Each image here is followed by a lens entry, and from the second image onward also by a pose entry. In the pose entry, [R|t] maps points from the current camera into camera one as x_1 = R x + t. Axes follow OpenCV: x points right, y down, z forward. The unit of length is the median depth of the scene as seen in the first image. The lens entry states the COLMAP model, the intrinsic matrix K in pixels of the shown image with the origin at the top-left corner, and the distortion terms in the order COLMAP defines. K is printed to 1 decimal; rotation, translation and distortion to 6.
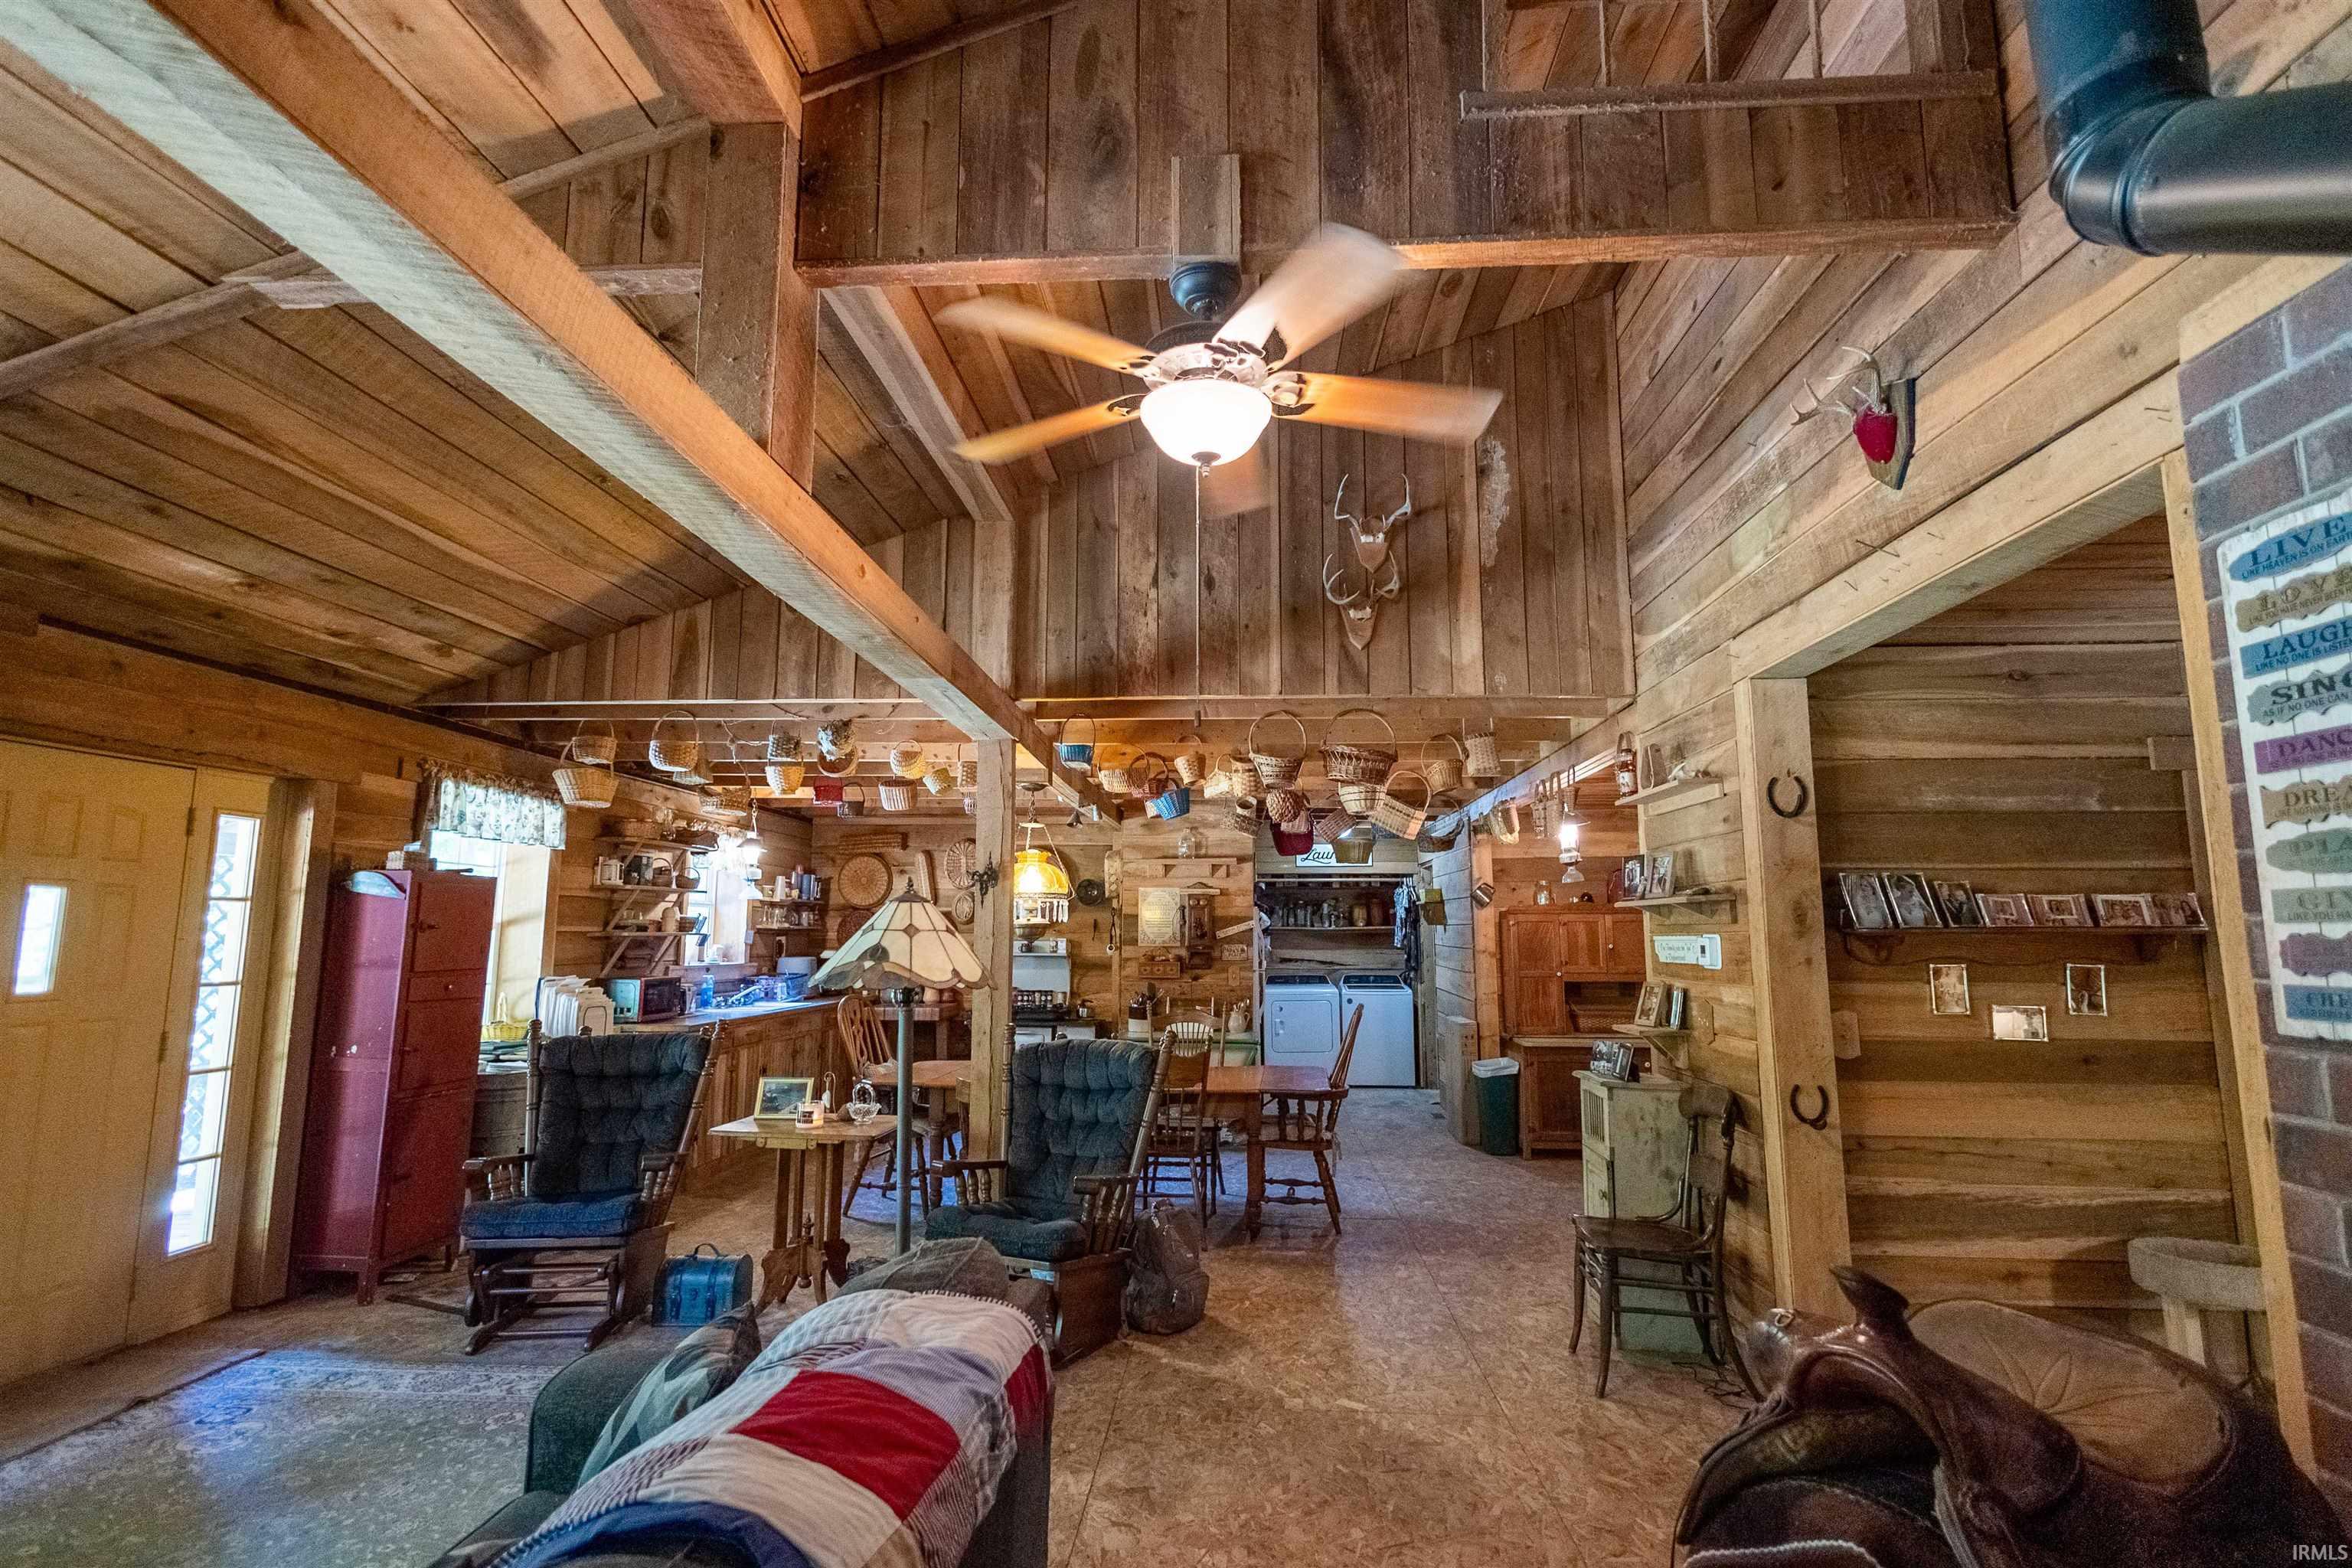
lens RADIAL K [[1116.8, 0, 1176.0], [0, 1116.8, 784.0], [0, 0, 1]] dist [0.010695, -0.000403]
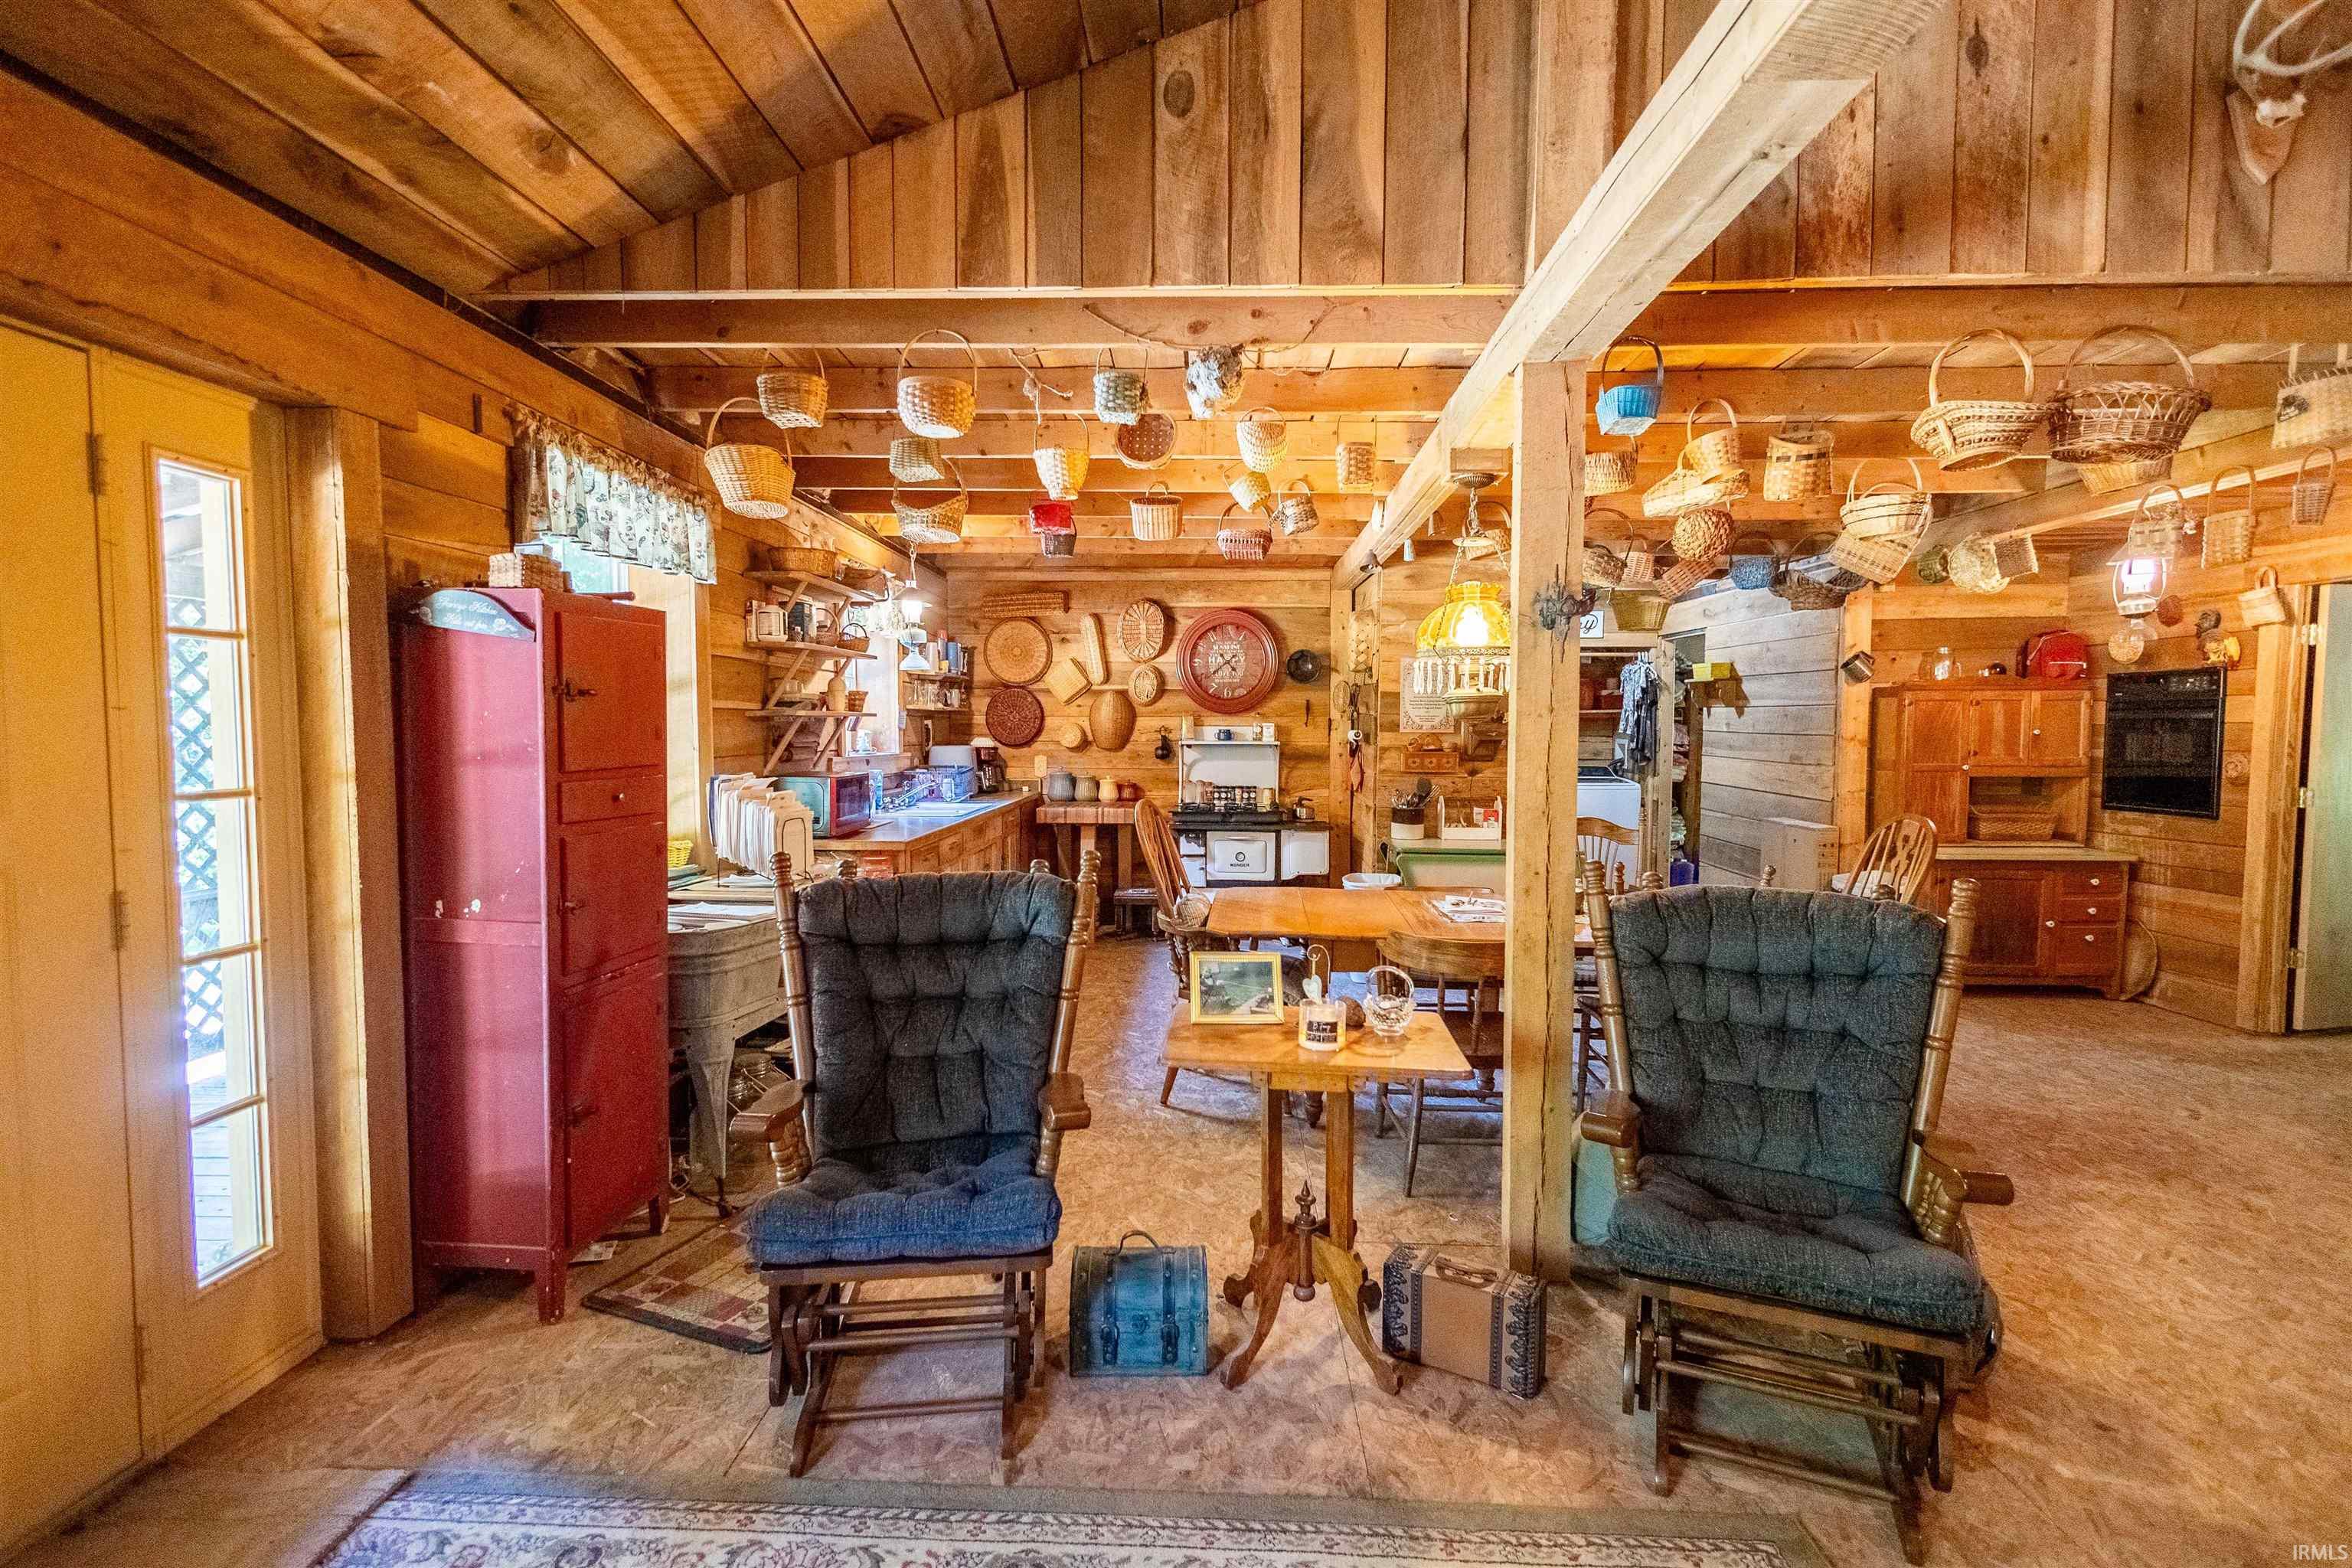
lens RADIAL K [[1079.0, 0, 1176.0], [0, 1079.0, 784.0], [0, 0, 1]] dist [0.012235, -0.001076]
pose [[0.999663, -0.000129, 0.025942, -0.348539], [-0.004768, 0.982039, 0.188617, 0.062852], [-0.025500, -0.188677, 0.981708, 0.413334]]
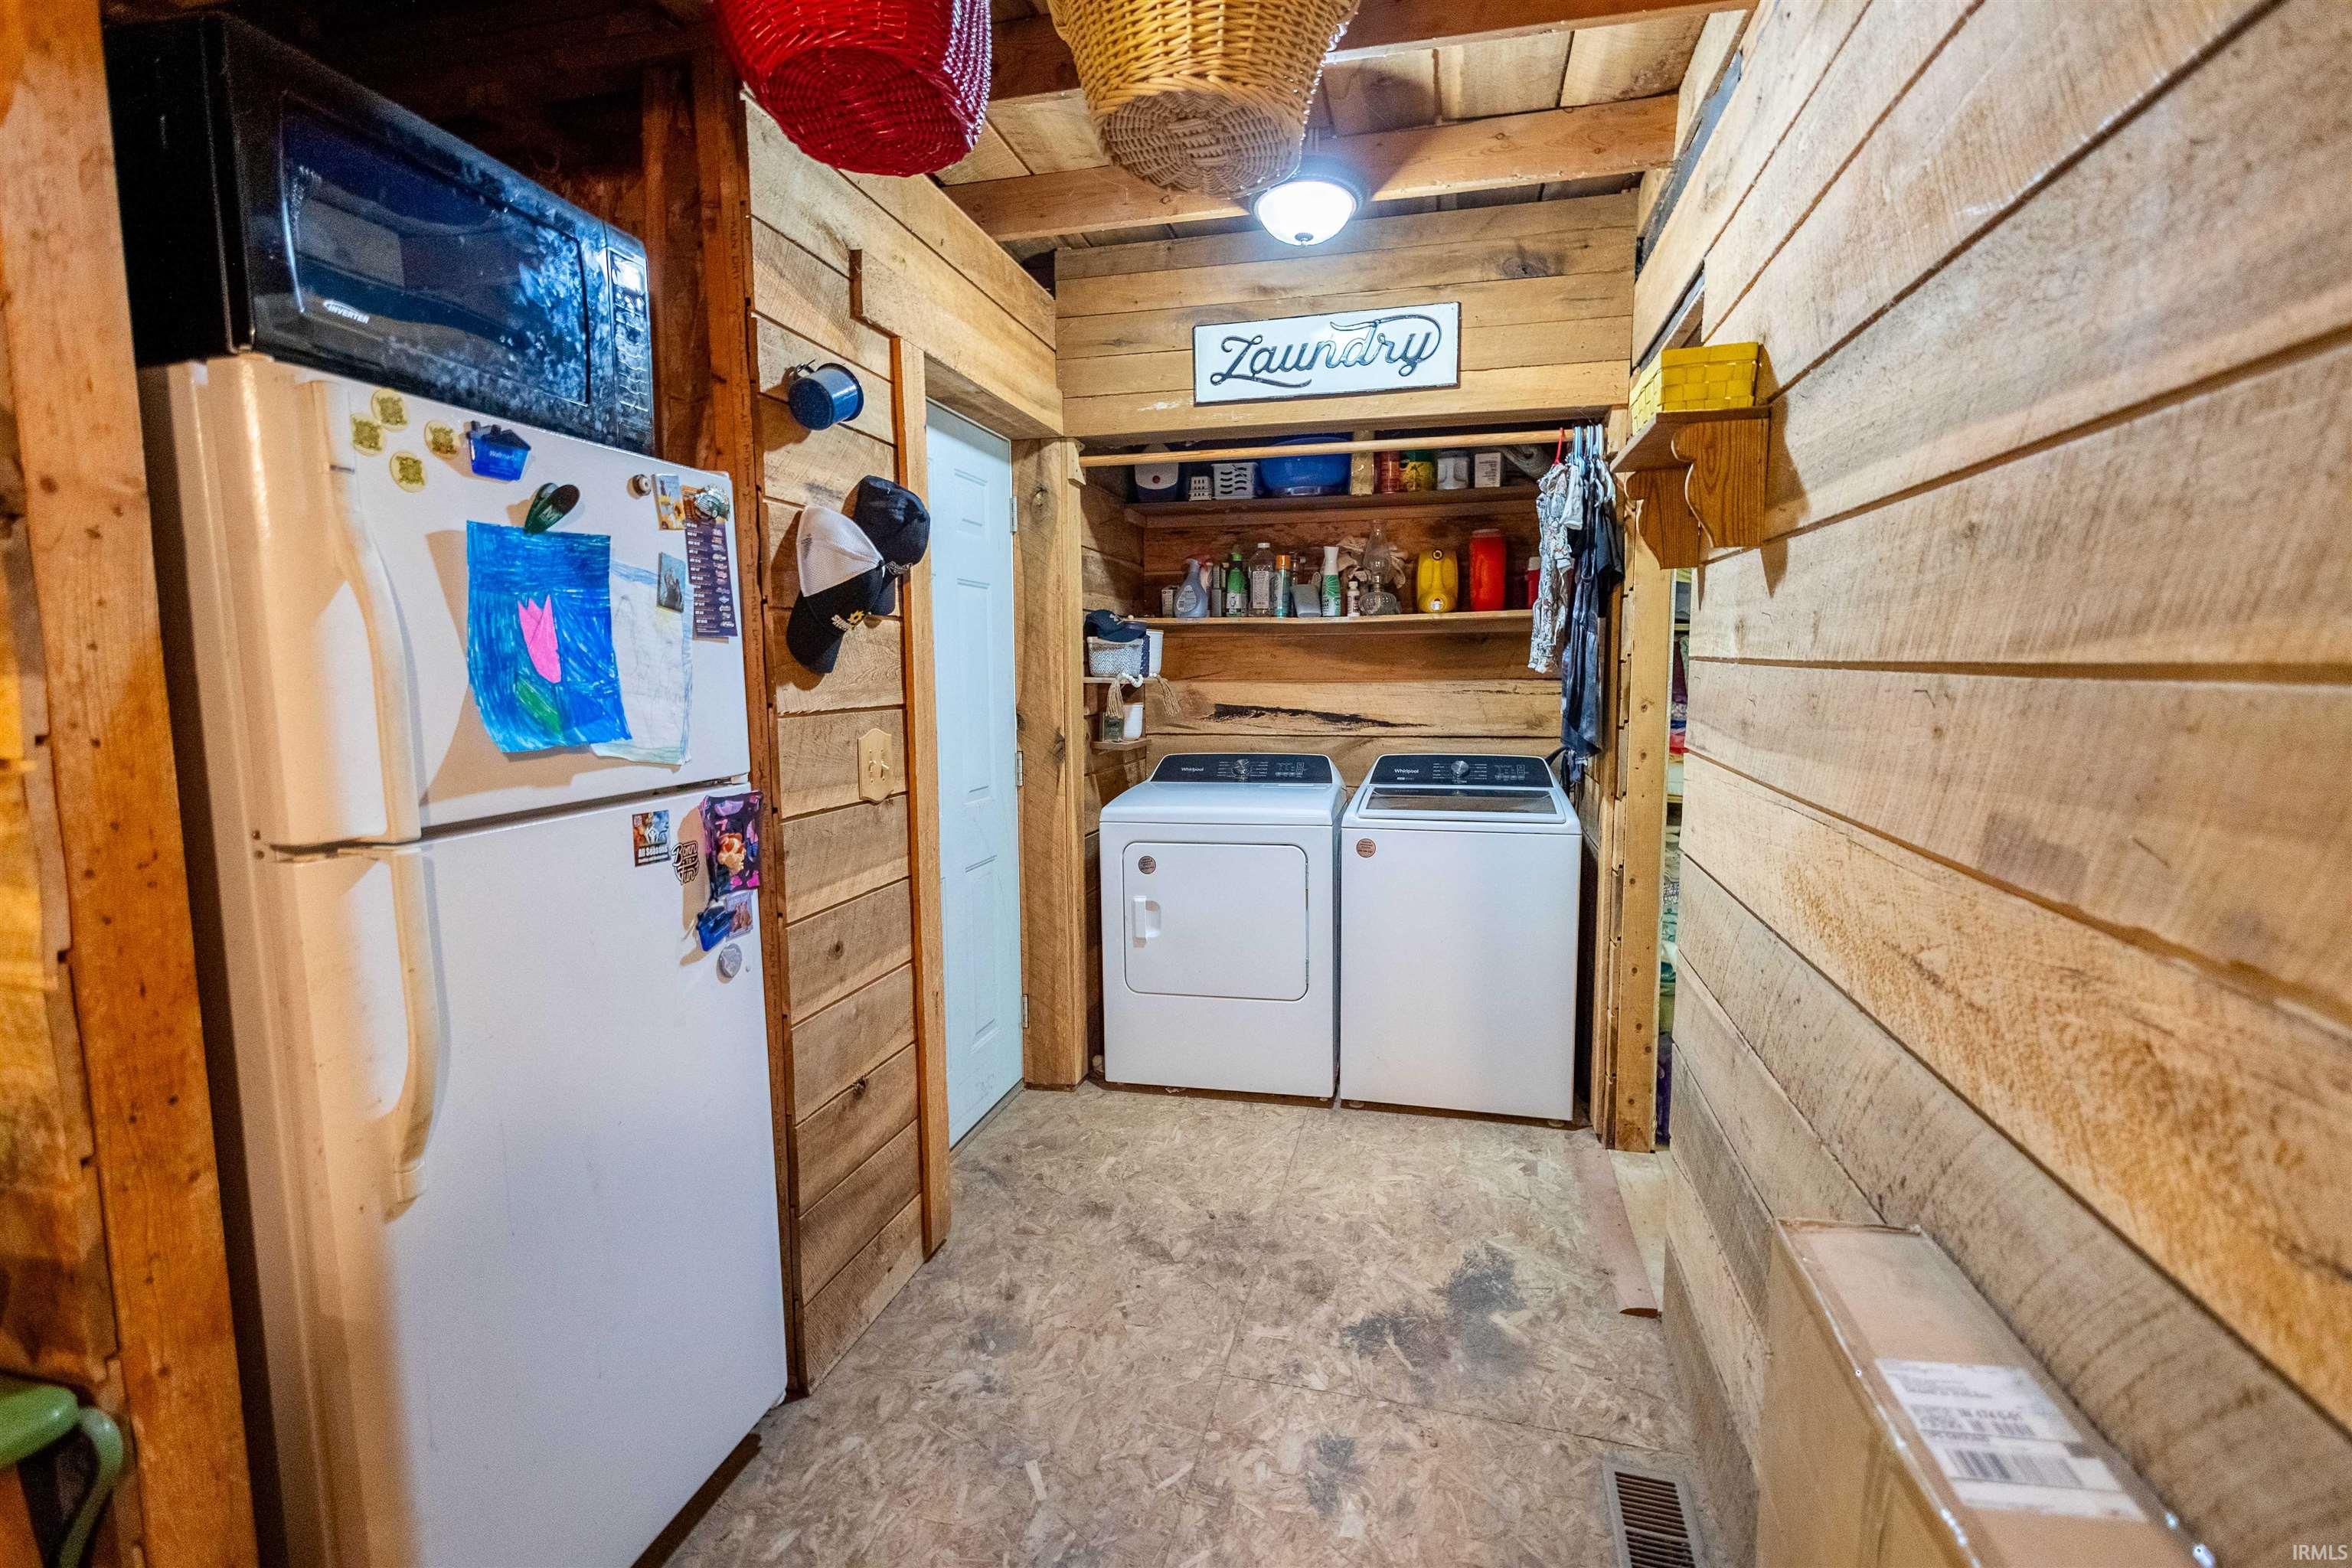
lens RADIAL K [[1090.6, 0, 1183.1], [0, 1090.6, 785.7], [0, 0, 1]] dist [0.002038, -0.000873]
pose [[0.986058, 0.017010, -0.165533, 0.328155], [0.023749, 0.970194, 0.241162, 0.218273], [0.164702, -0.241730, 0.956263, 1.495869]]
